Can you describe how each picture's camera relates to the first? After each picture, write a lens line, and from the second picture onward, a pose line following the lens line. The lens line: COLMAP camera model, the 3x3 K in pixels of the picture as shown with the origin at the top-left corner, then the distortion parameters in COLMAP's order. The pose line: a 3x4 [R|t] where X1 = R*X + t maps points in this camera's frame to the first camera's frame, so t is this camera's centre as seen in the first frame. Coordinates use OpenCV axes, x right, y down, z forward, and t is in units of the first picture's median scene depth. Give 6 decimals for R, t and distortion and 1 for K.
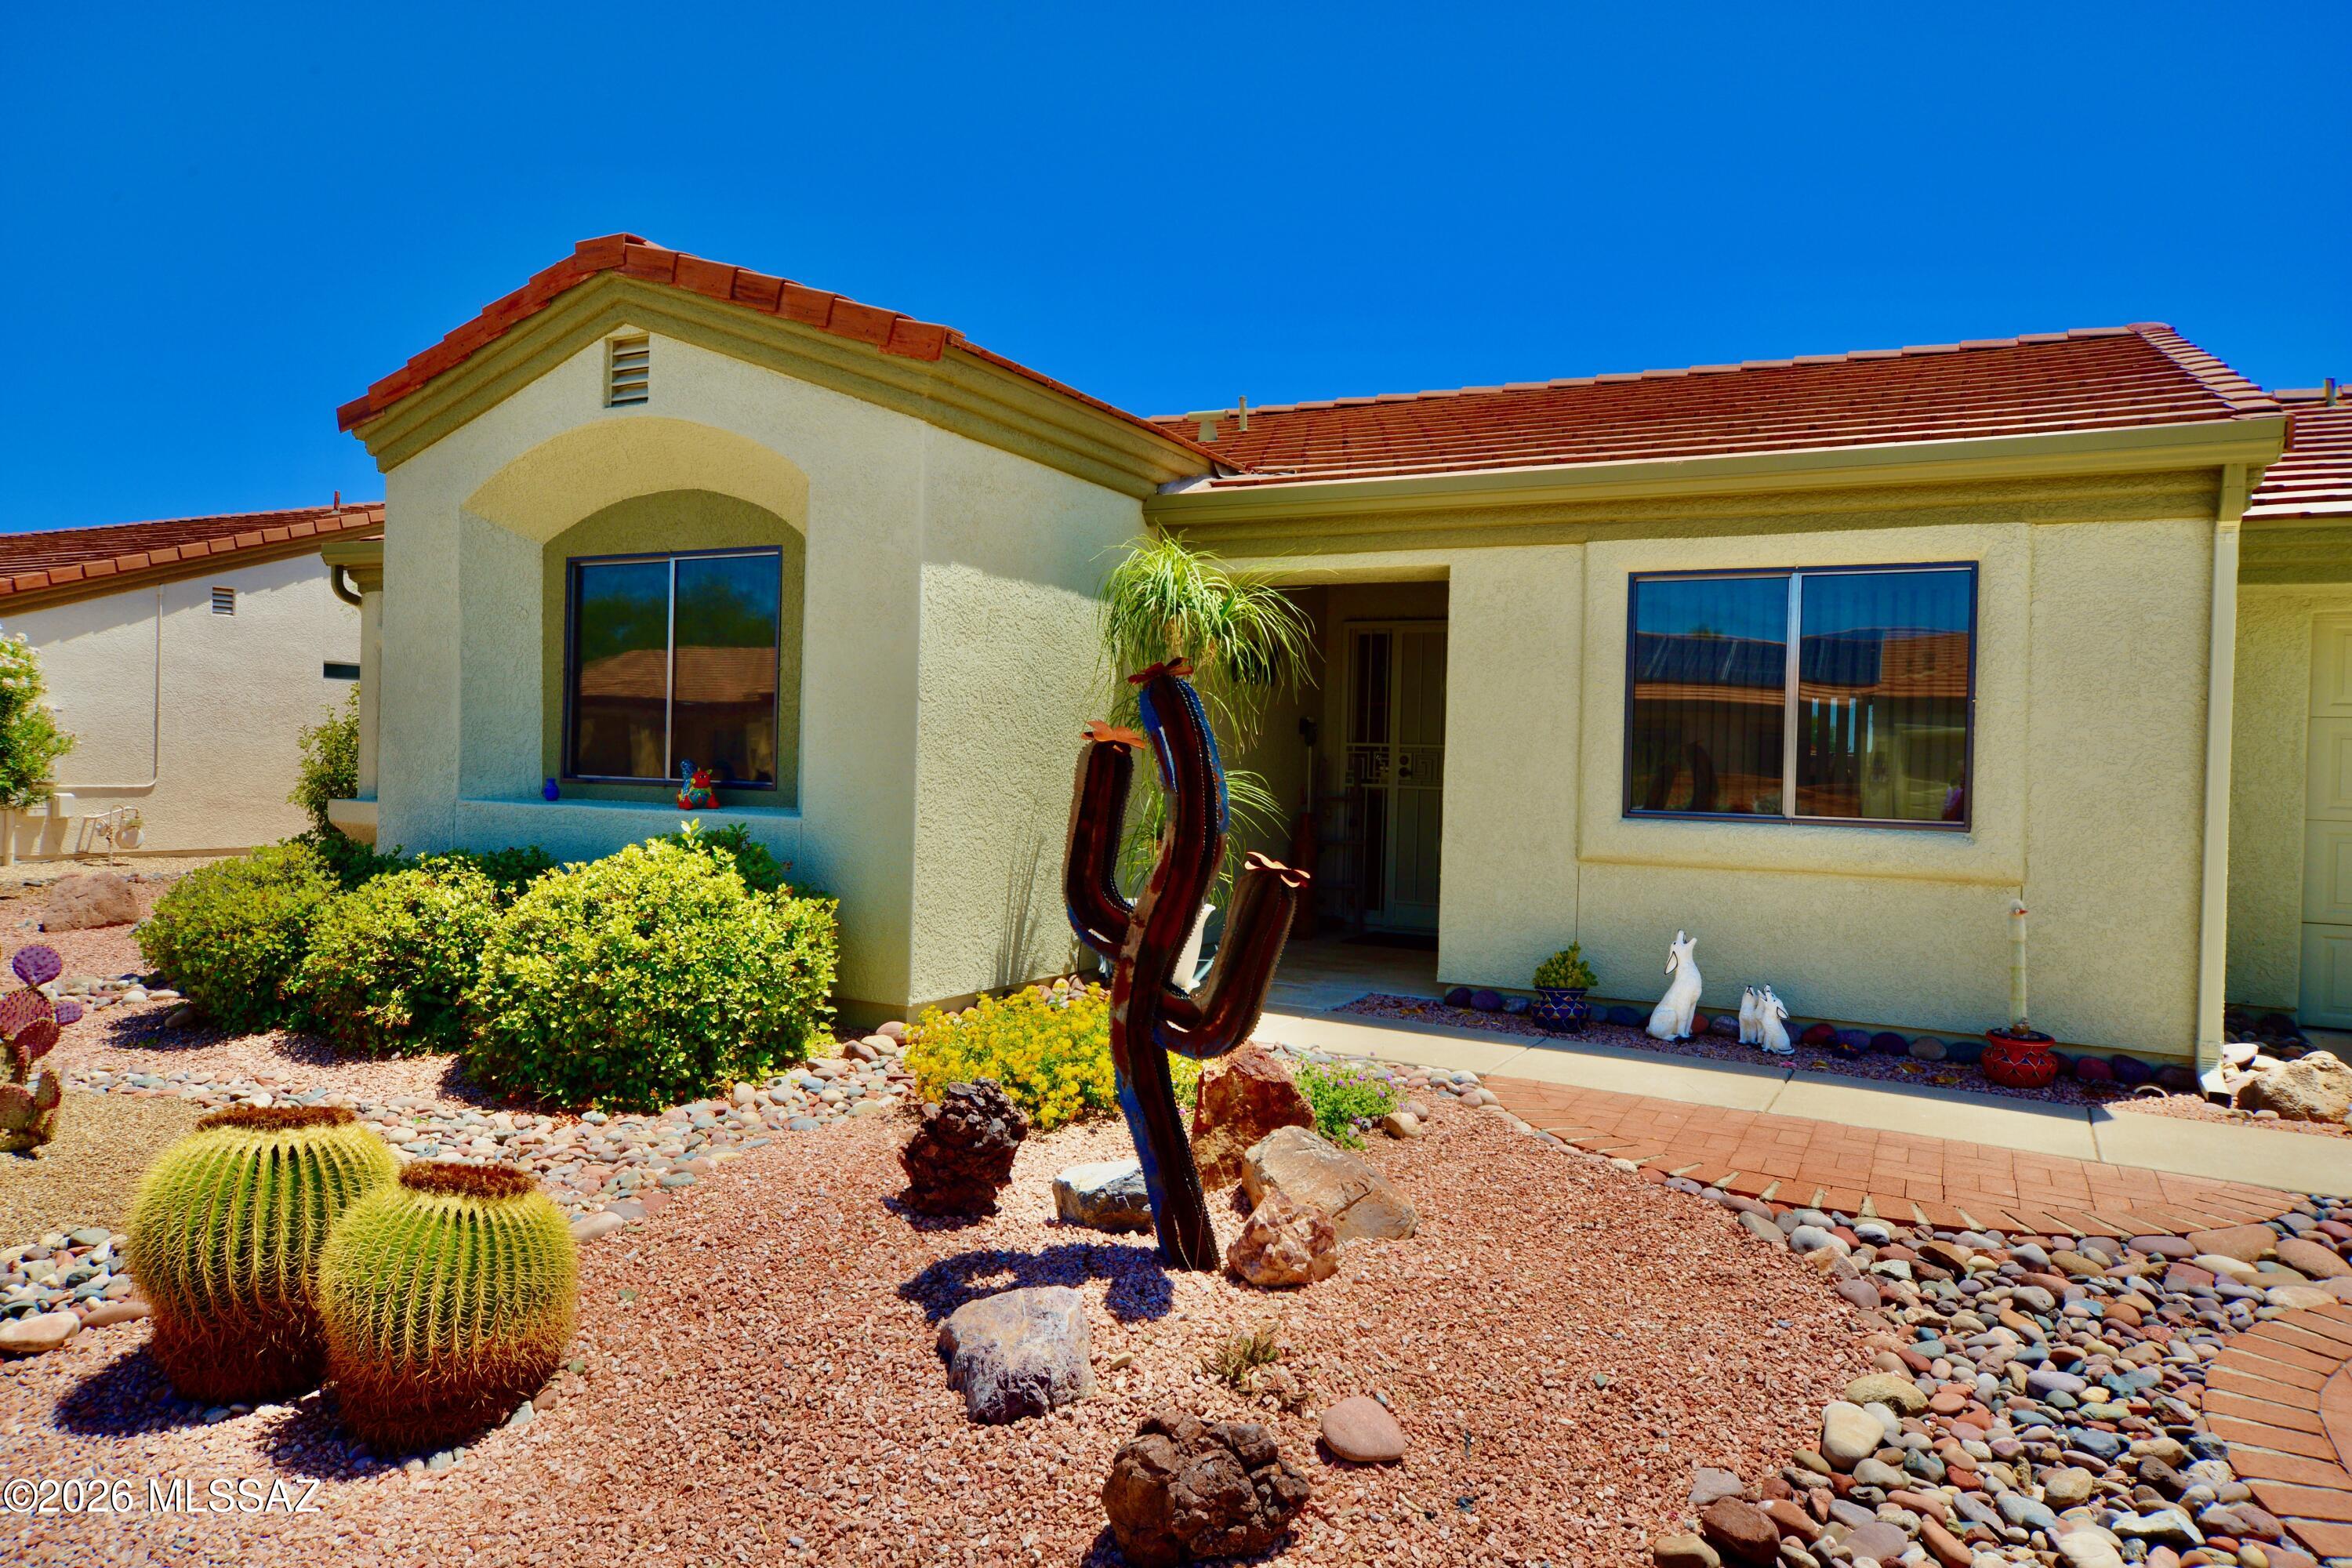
lens RADIAL K [[1505.4, 0, 1176.0], [0, 1505.4, 784.0], [0, 0, 1]] dist [-0.001213, 0.008605]
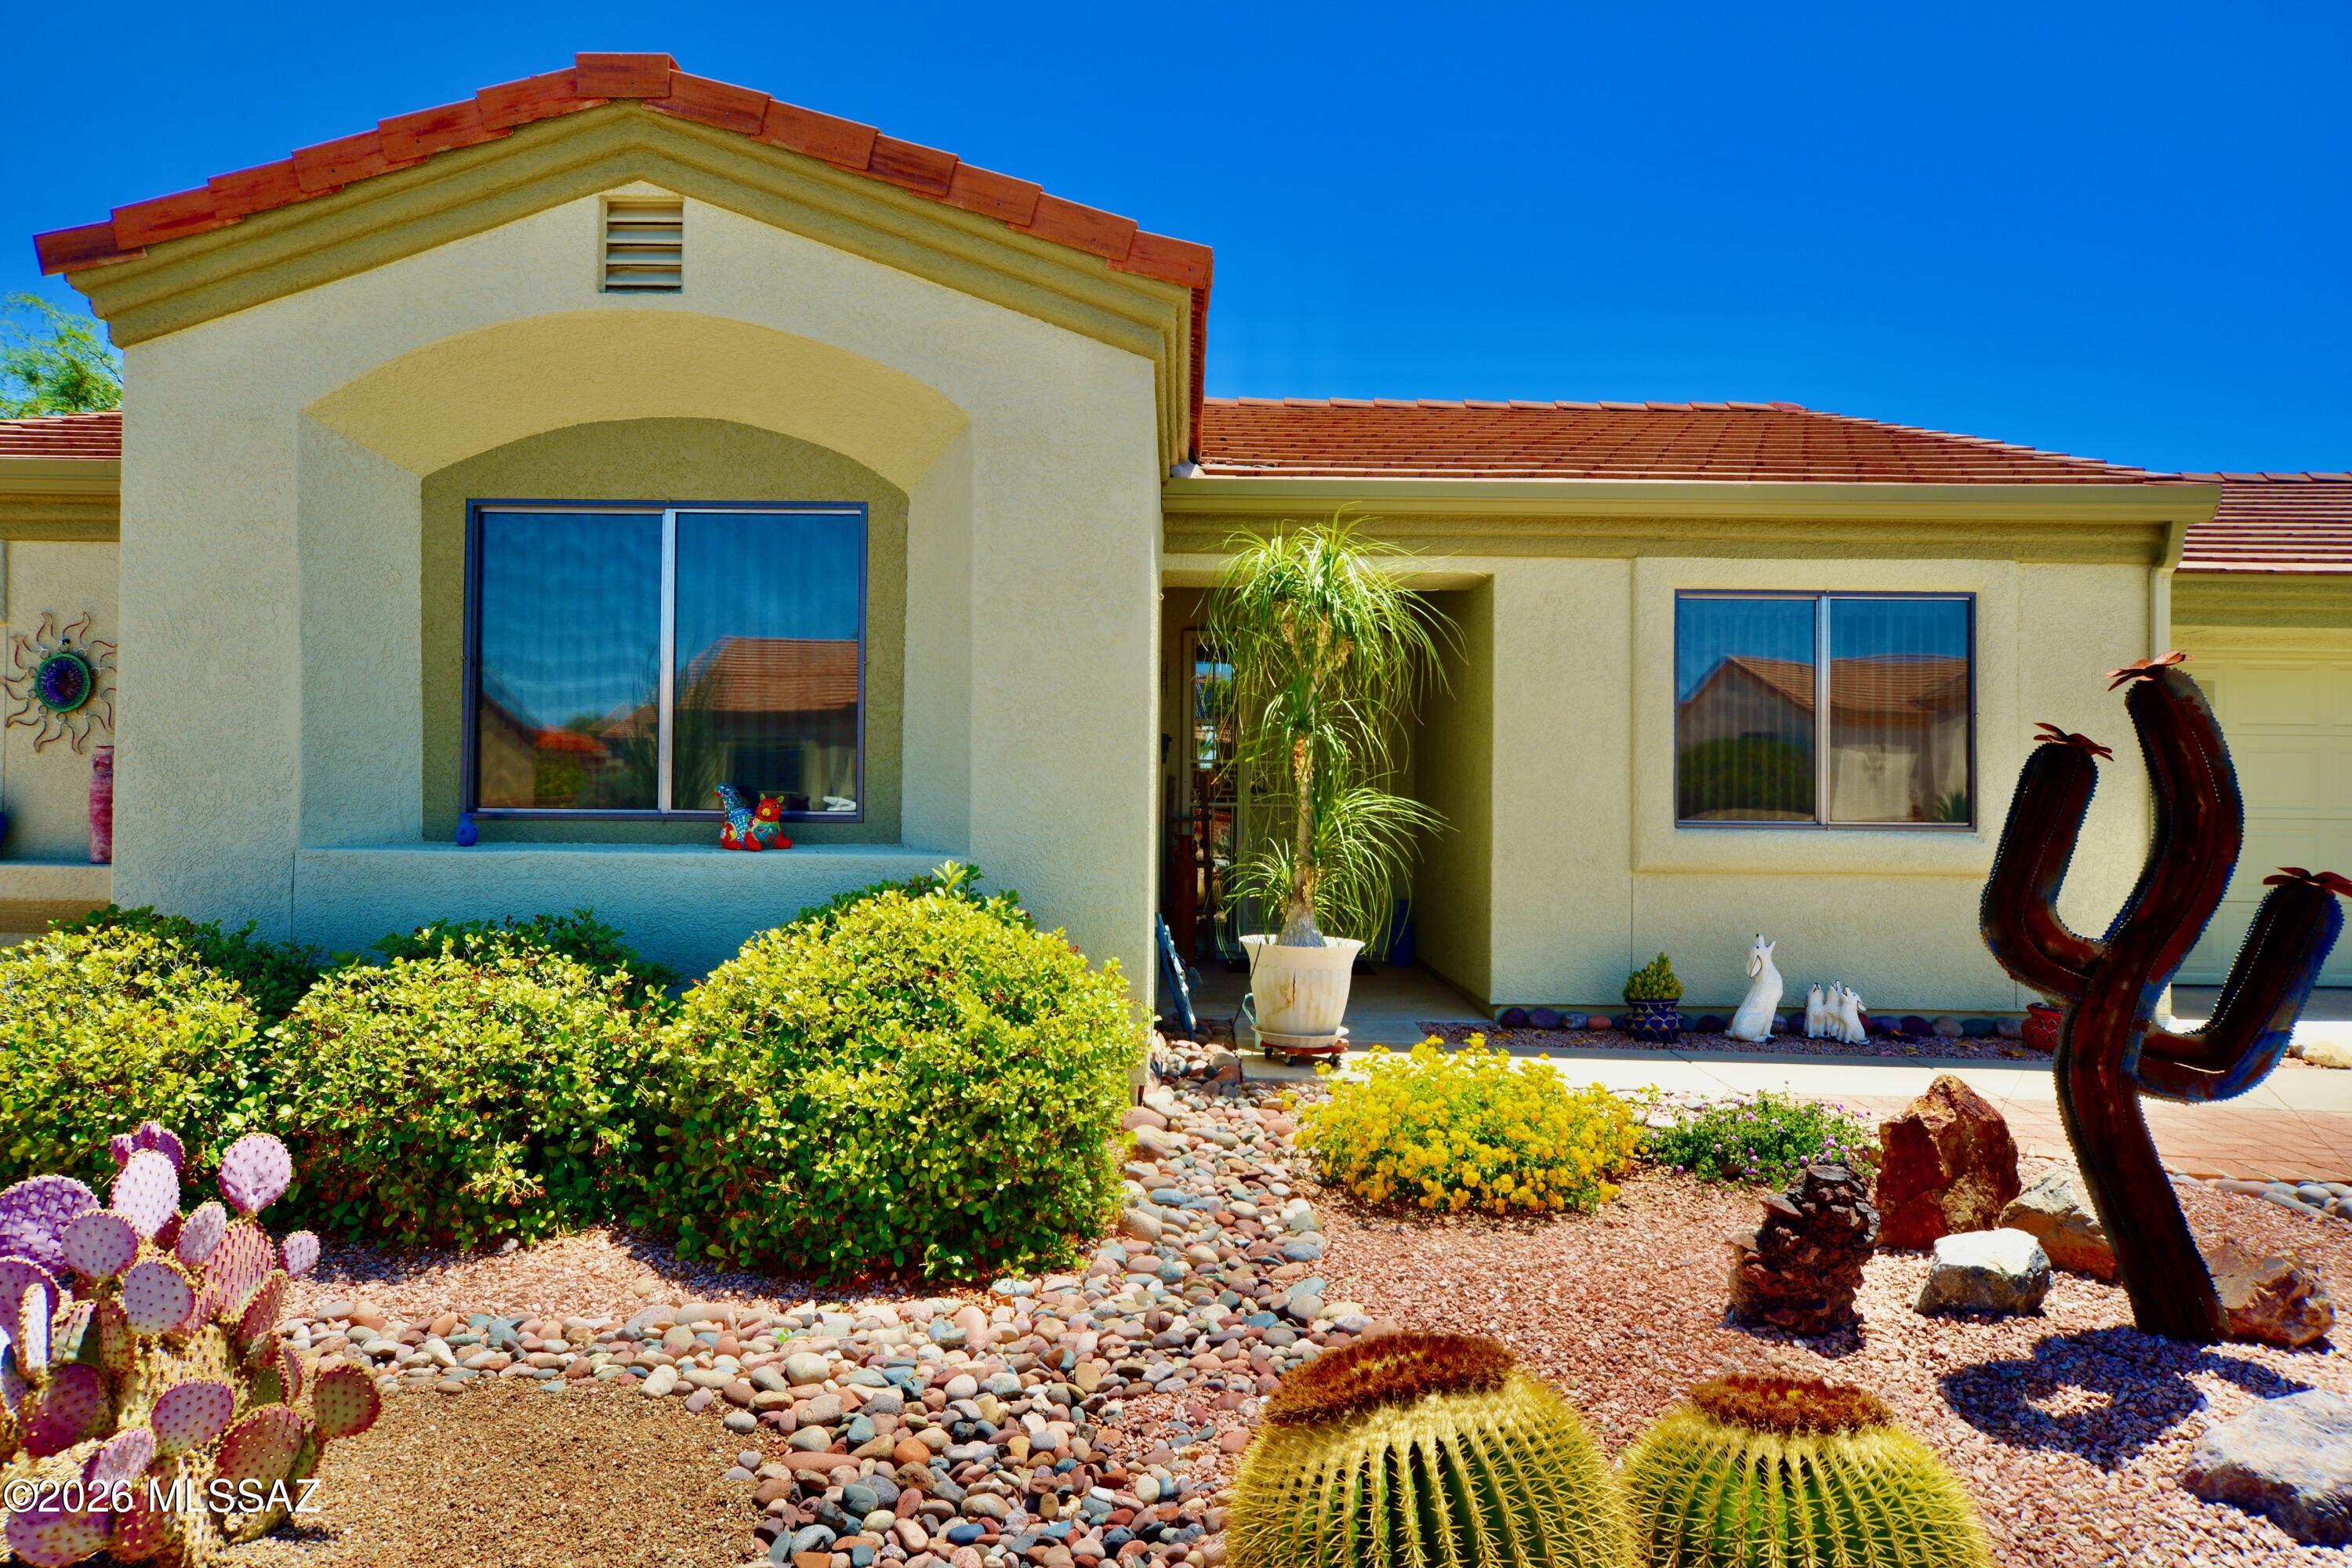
lens RADIAL K [[1505.4, 0, 1176.0], [0, 1505.4, 784.0], [0, 0, 1]] dist [-0.001213, 0.008605]
pose [[0.886904, -0.013436, 0.461759, -0.488785], [0.020146, 0.999751, -0.009605, -0.004775], [-0.461515, 0.017822, 0.886953, 0.255083]]
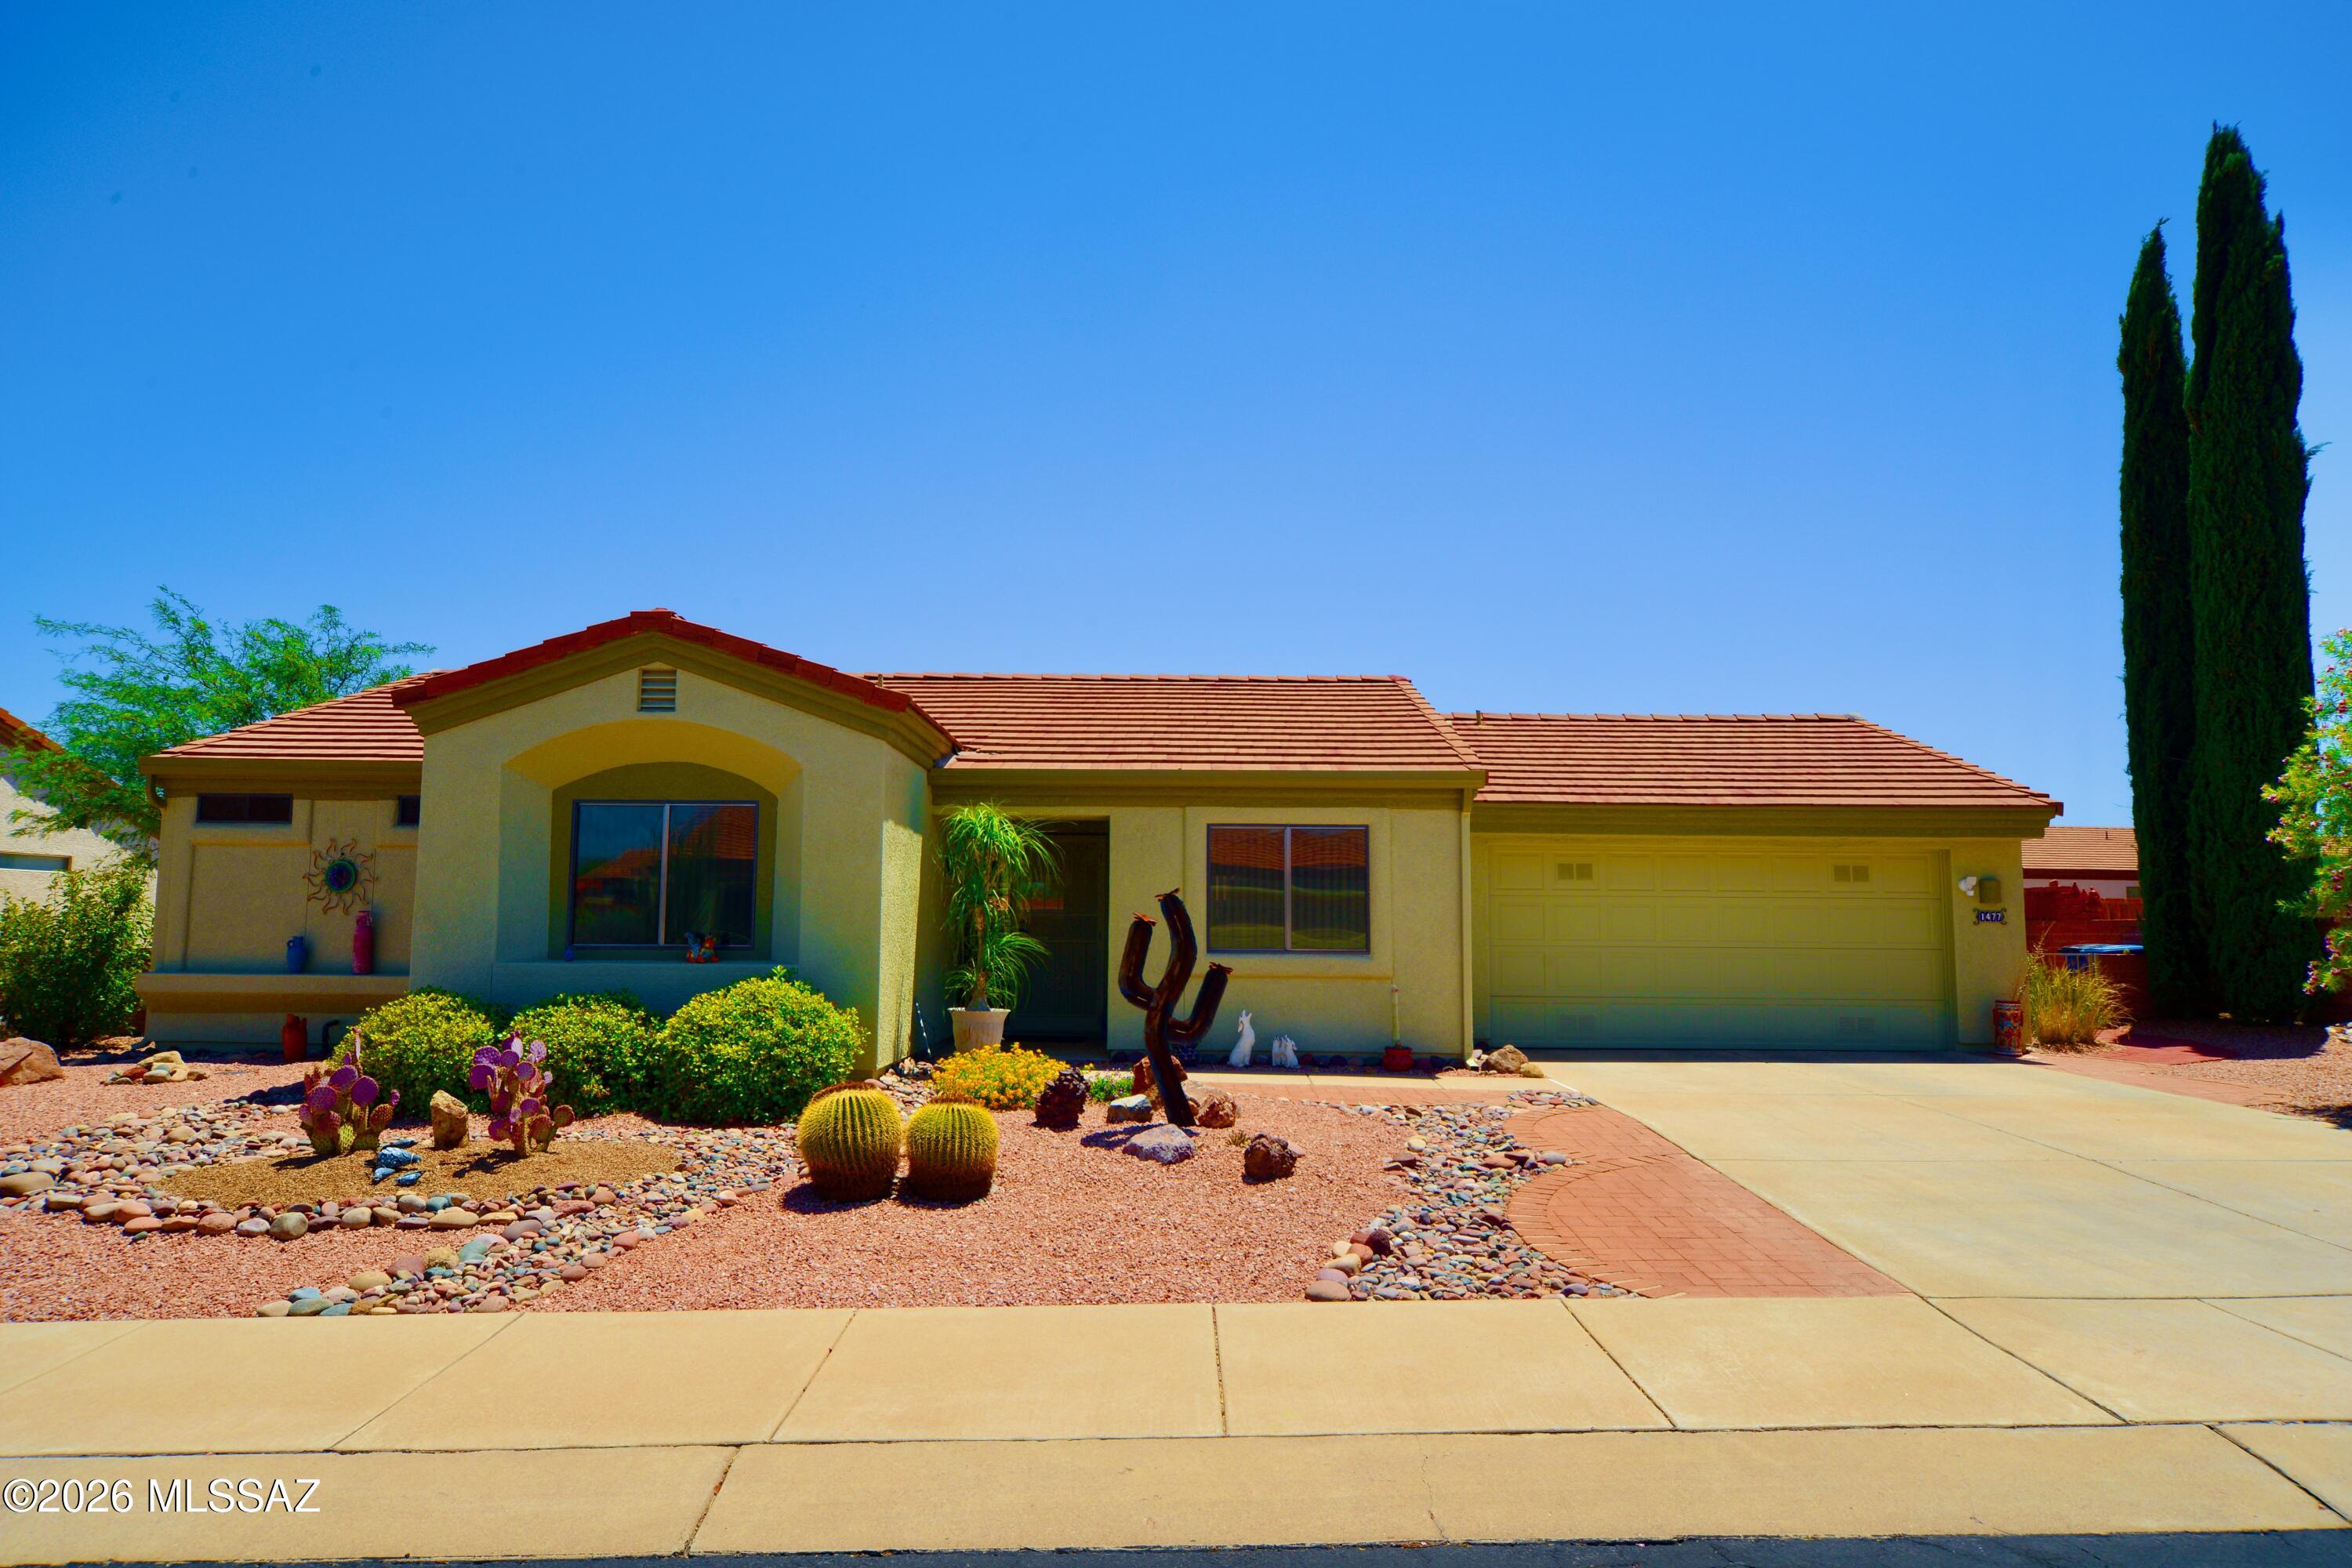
lens RADIAL K [[1505.4, 0, 1176.0], [0, 1505.4, 784.0], [0, 0, 1]] dist [-0.001213, 0.008605]
pose [[0.886918, 0.024587, 0.461271, -0.632523], [0.023202, 0.994951, -0.097645, -0.004879], [-0.461343, 0.097306, 0.881870, -0.689105]]
